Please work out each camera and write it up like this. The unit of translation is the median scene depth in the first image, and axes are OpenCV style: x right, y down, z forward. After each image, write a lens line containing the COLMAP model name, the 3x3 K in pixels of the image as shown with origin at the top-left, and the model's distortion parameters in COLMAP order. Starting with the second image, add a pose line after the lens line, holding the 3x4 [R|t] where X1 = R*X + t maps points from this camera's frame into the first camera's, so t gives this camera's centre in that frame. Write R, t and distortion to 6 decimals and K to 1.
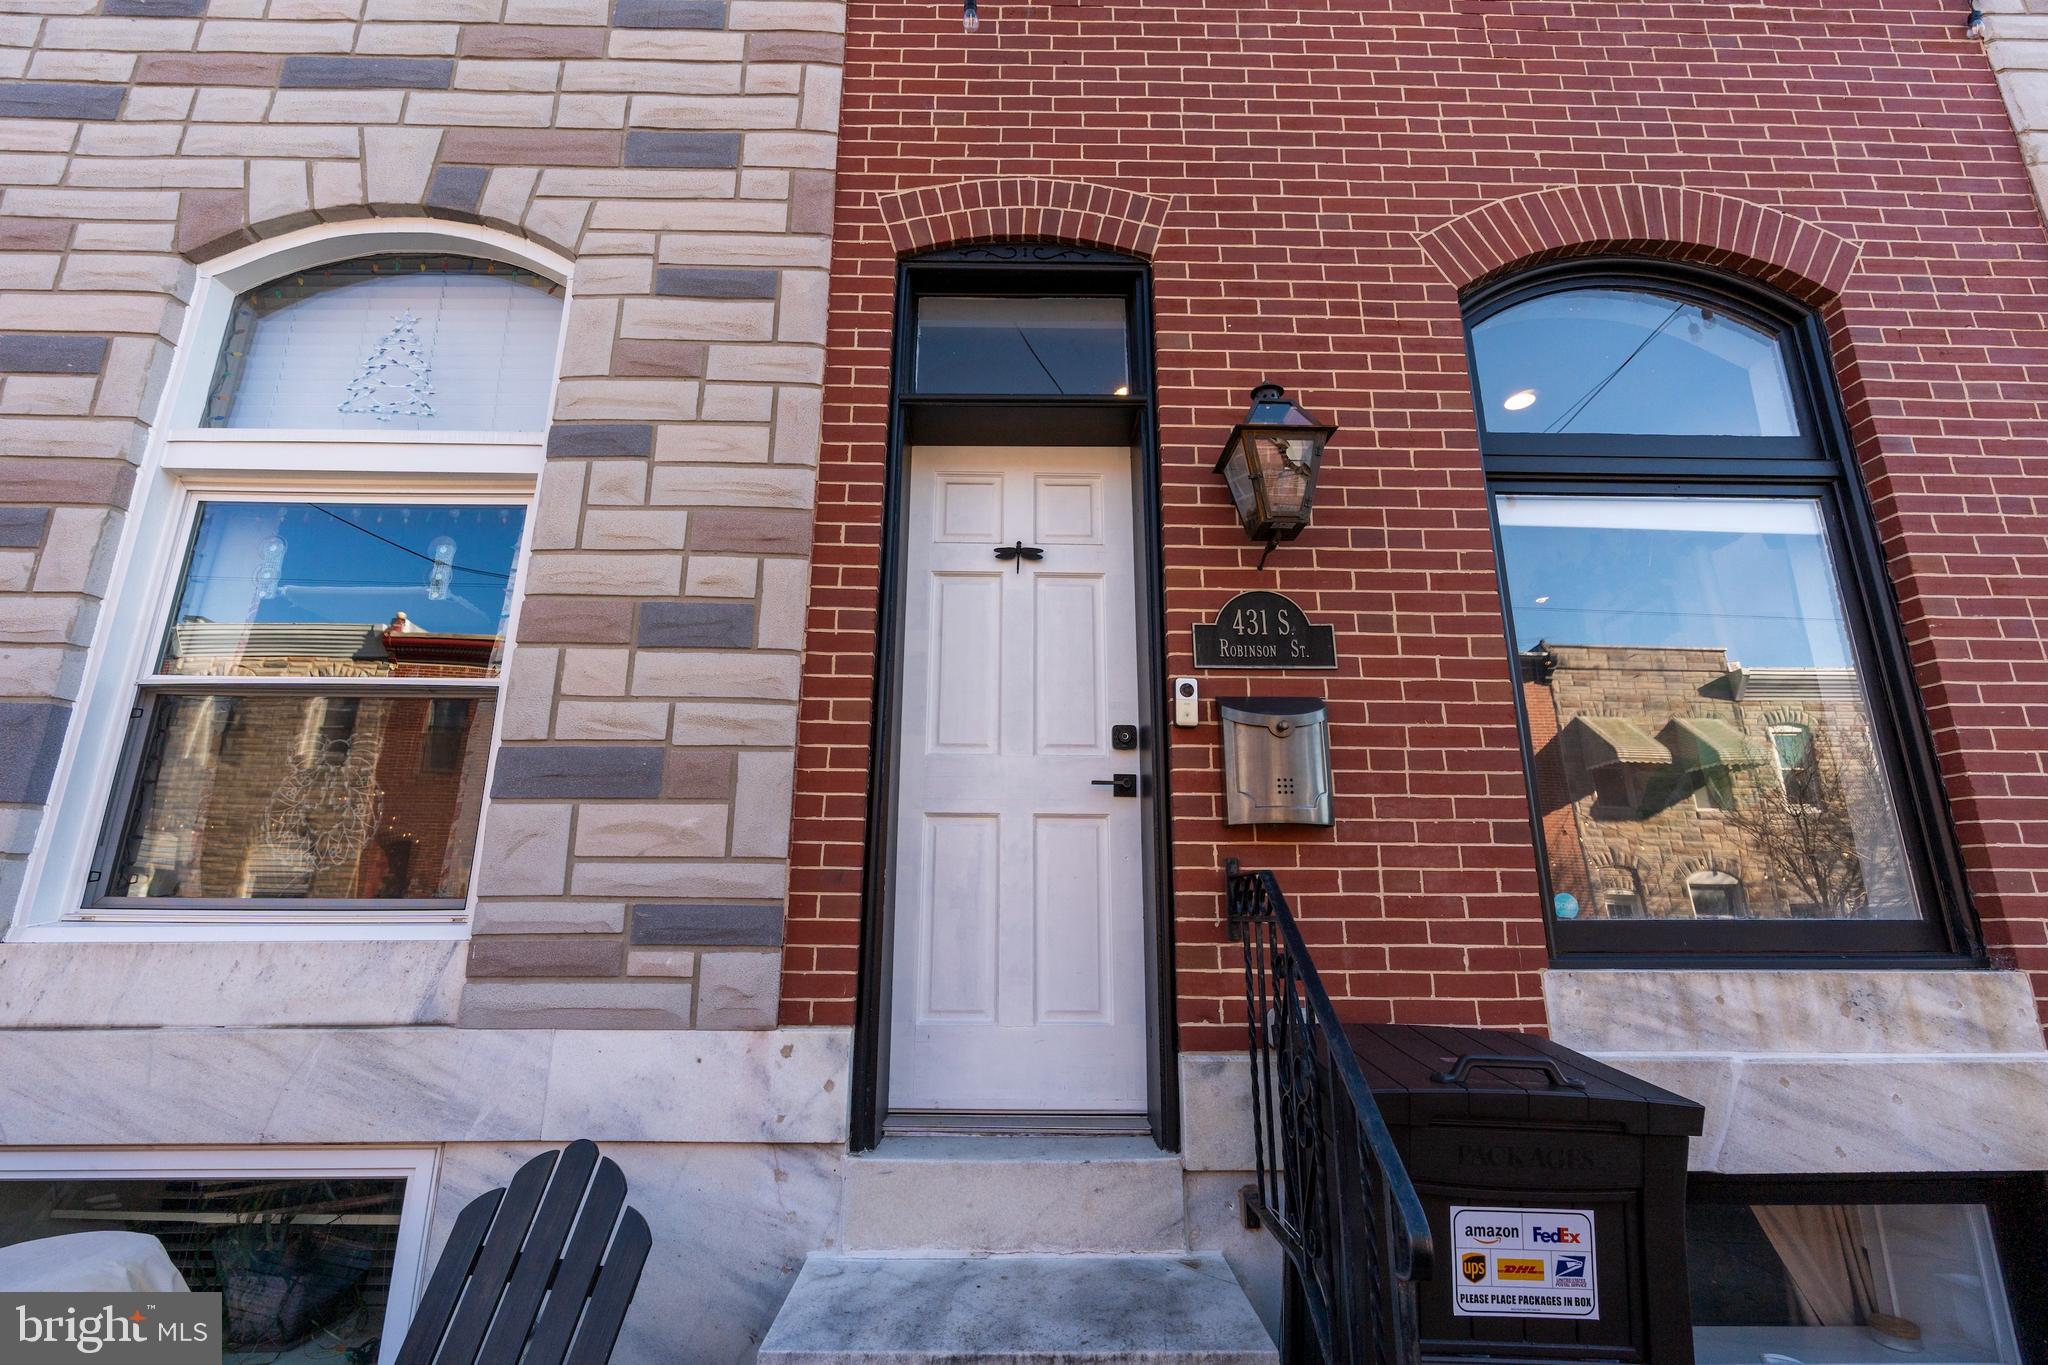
lens RADIAL K [[926.4, 0, 1022.8], [0, 926.4, 687.1], [0, 0, 1]] dist [-0.010497, 0.003676]
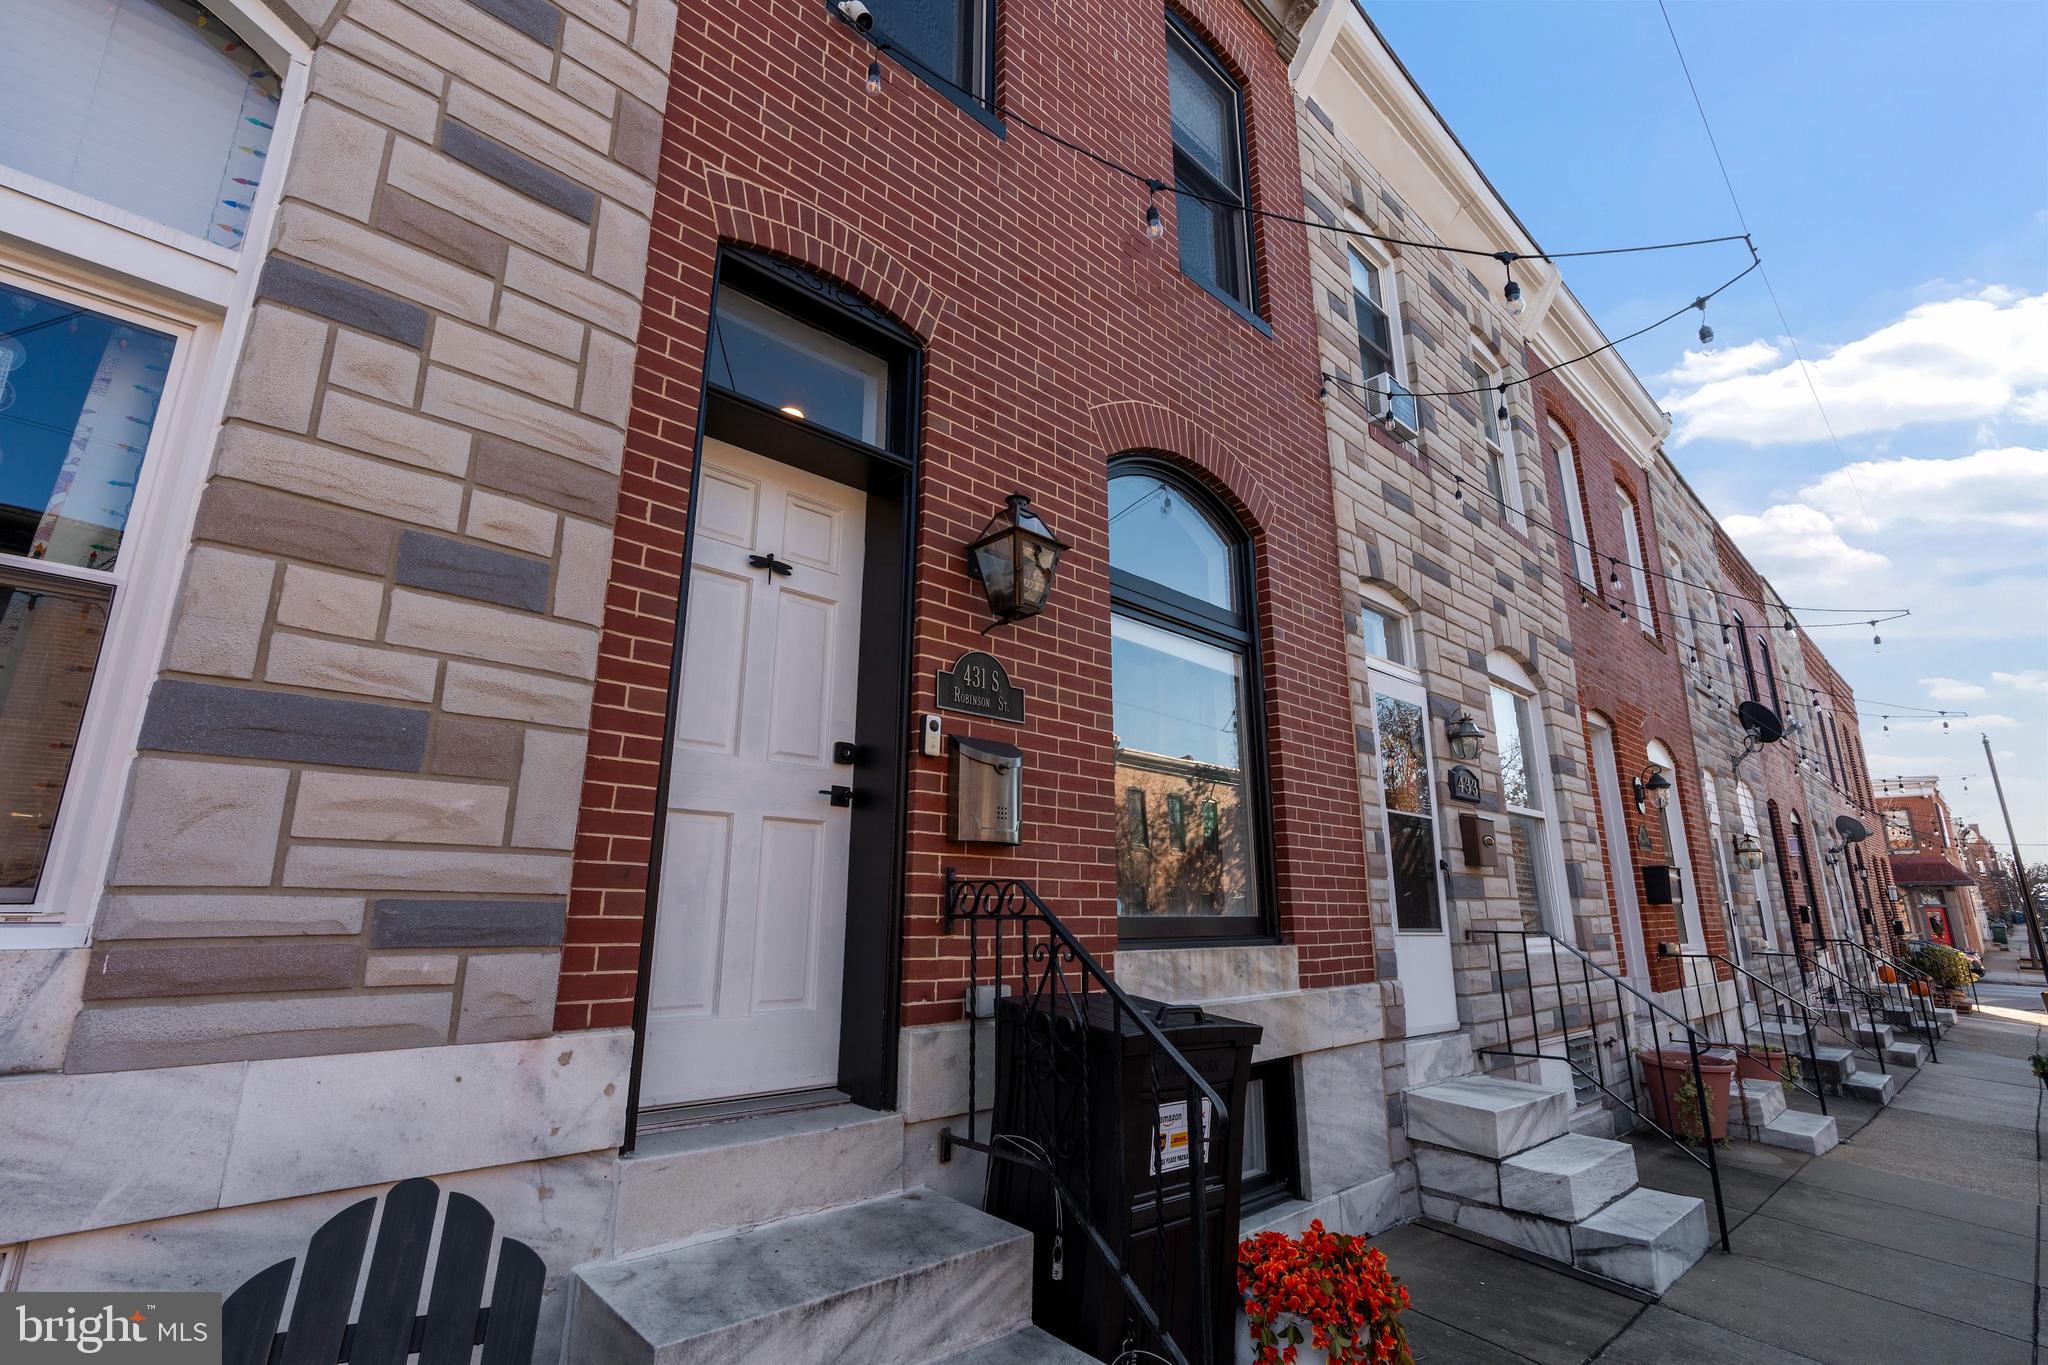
lens RADIAL K [[926.4, 0, 1035.2], [0, 926.4, 686.6], [0, 0, 1]] dist [-0.010497, 0.003676]
pose [[0.738148, 0.160690, 0.655223, -0.499848], [-0.167324, 0.984480, -0.052939, -0.004829], [-0.653560, -0.070557, 0.753579, 0.013110]]
